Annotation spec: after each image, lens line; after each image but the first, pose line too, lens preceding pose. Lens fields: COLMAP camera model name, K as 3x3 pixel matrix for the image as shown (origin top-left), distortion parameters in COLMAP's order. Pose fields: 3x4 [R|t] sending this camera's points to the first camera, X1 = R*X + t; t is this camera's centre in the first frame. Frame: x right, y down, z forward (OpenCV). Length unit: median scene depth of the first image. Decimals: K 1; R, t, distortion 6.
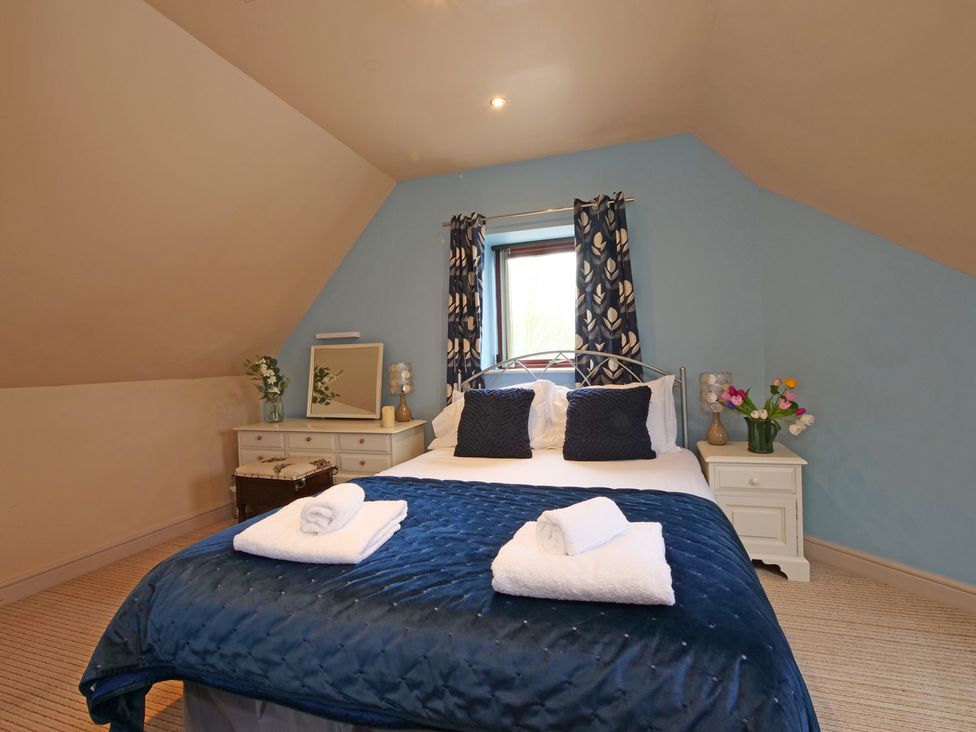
lens RADIAL K [[461.2, 0, 492.2], [0, 461.2, 362.7], [0, 0, 1]] dist [-0.000906, 0.000209]
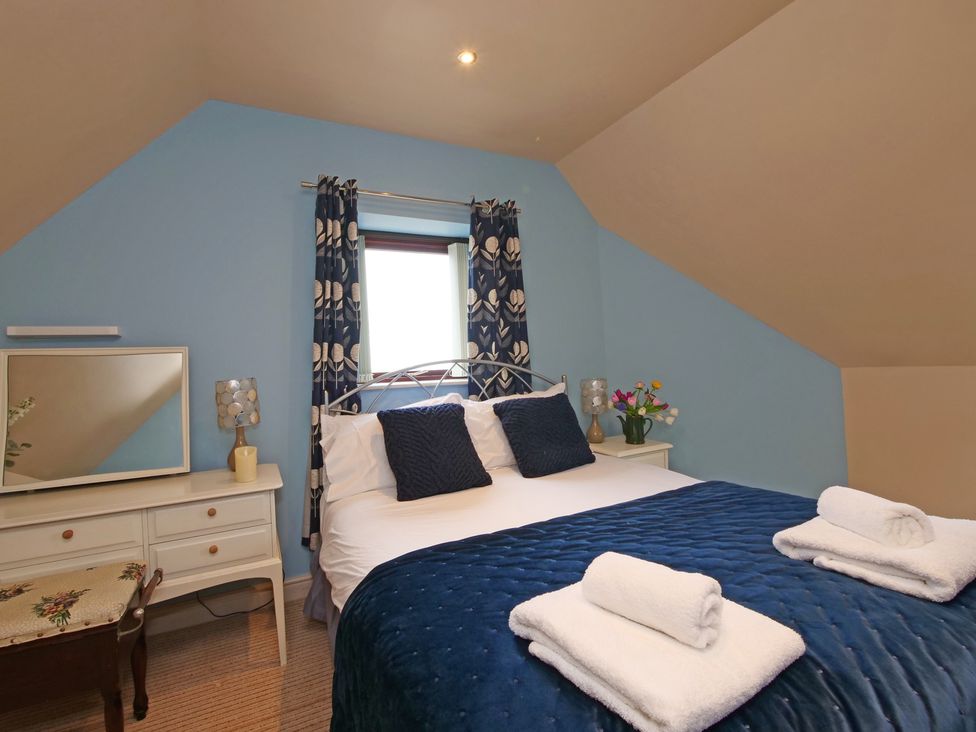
lens RADIAL K [[456.8, 0, 463.7], [0, 456.8, 361.0], [0, 0, 1]] dist [0.000761, 0.000339]
pose [[0.720075, 0.010247, 0.693821, -0.440773], [0.028802, 0.998588, -0.044640, 0.015032], [-0.693299, 0.052128, 0.718763, 0.348446]]
